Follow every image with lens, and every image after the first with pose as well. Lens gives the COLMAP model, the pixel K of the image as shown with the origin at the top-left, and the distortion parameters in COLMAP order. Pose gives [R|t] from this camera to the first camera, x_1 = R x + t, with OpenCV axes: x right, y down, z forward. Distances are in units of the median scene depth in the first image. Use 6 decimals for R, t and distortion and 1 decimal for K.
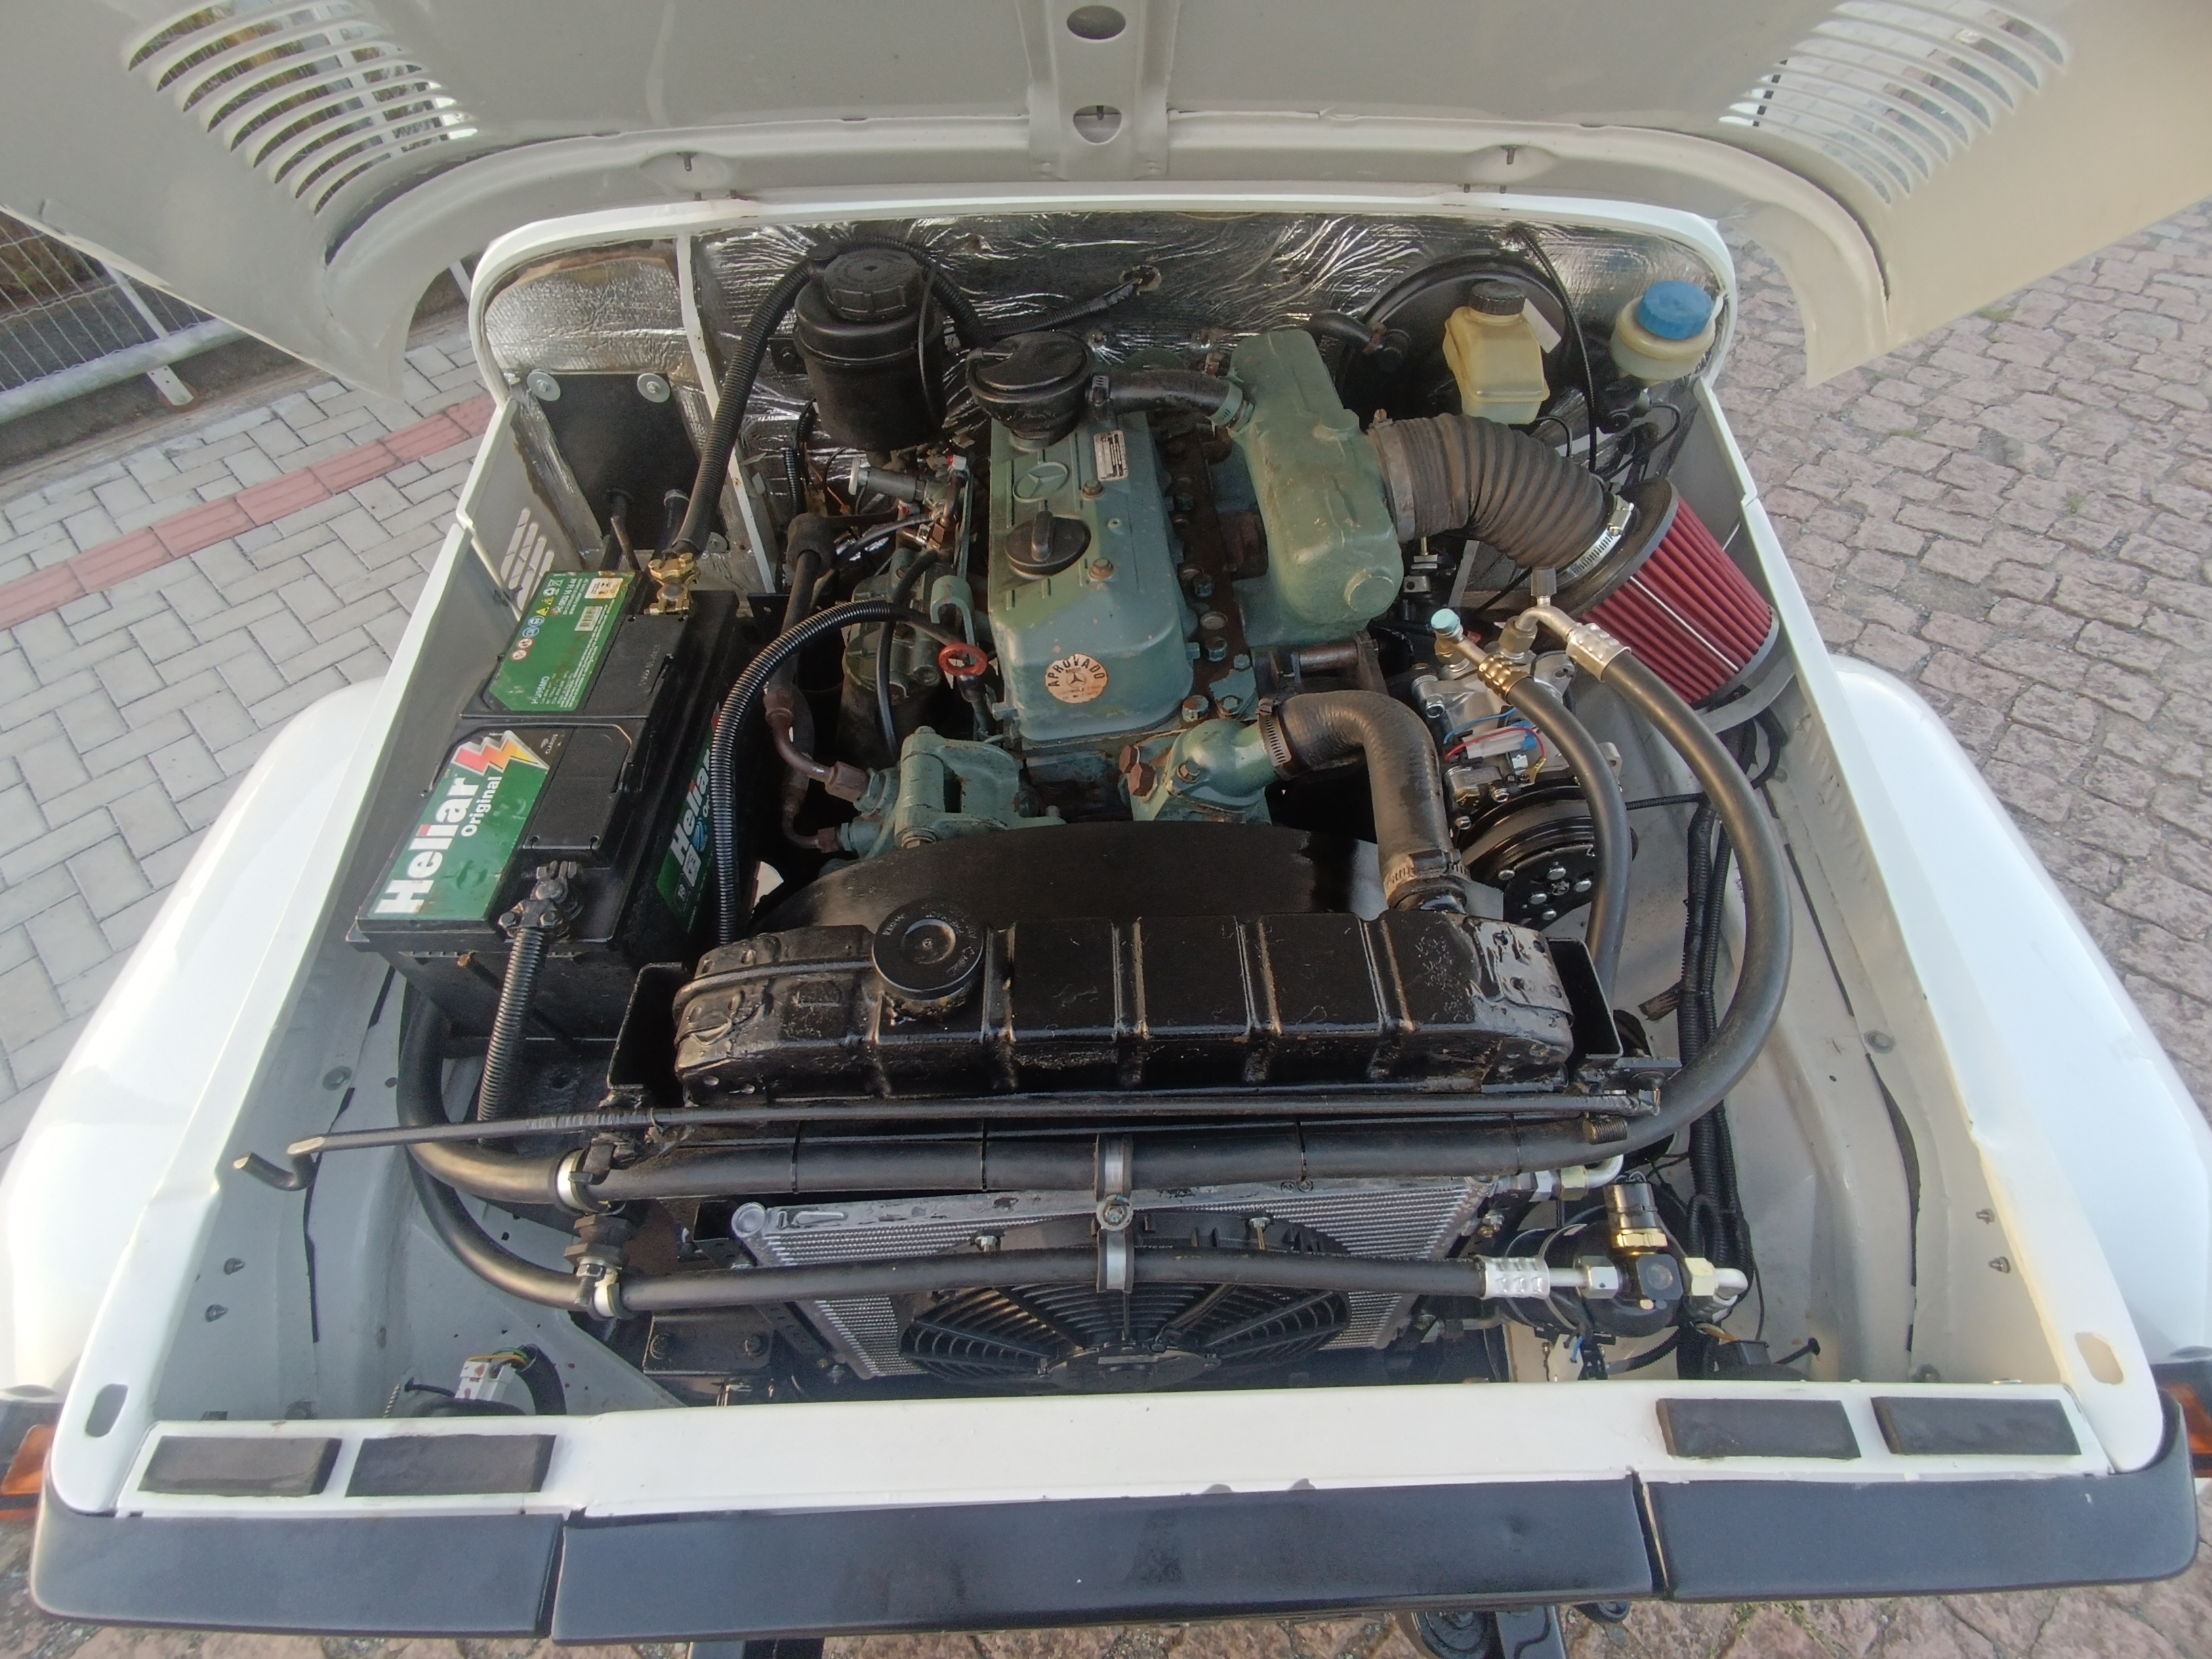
lens RADIAL K [[982.2, 0, 1102.0], [0, 982.2, 839.2], [0, 0, 1]] dist [0.021869, -0.003242]
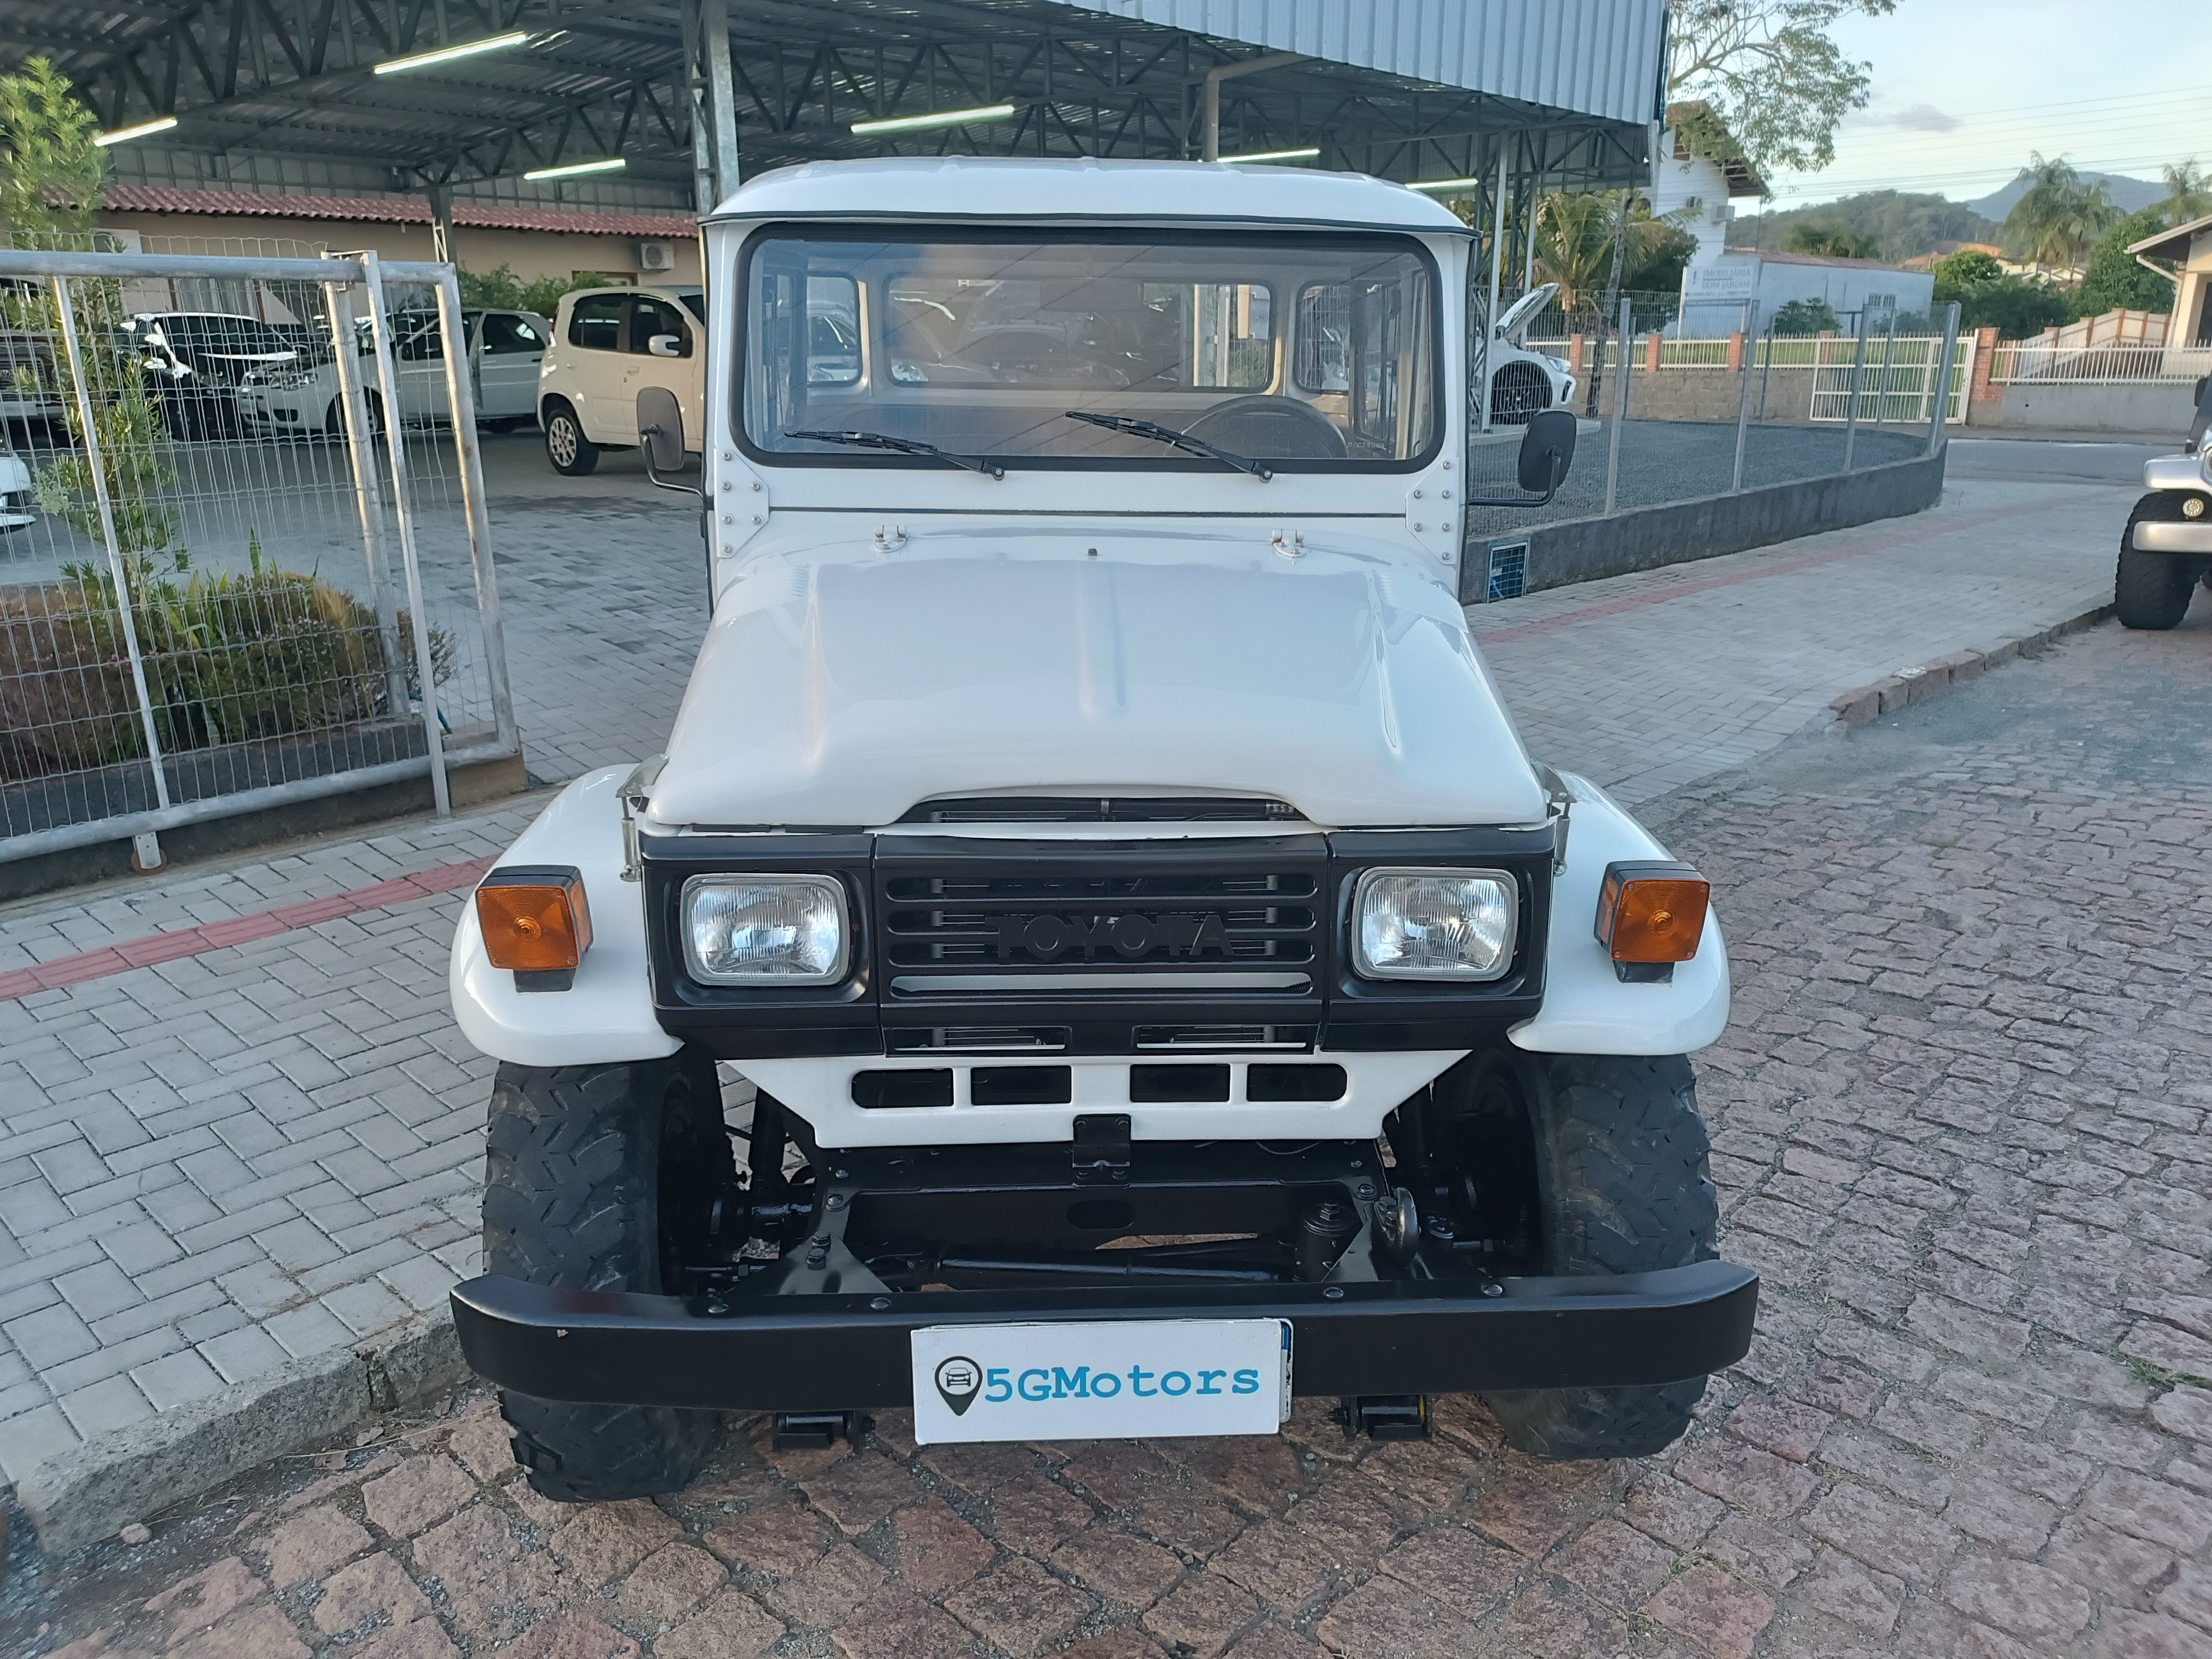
lens RADIAL K [[1587.4, 0, 1123.3], [0, 1587.4, 831.6], [0, 0, 1]] dist [0.015410, -0.009089]
pose [[0.999115, 0.012545, 0.040157, -0.015581], [0.013137, 0.813757, -0.581057, 0.523541], [-0.039967, 0.581070, 0.812872, -0.388315]]
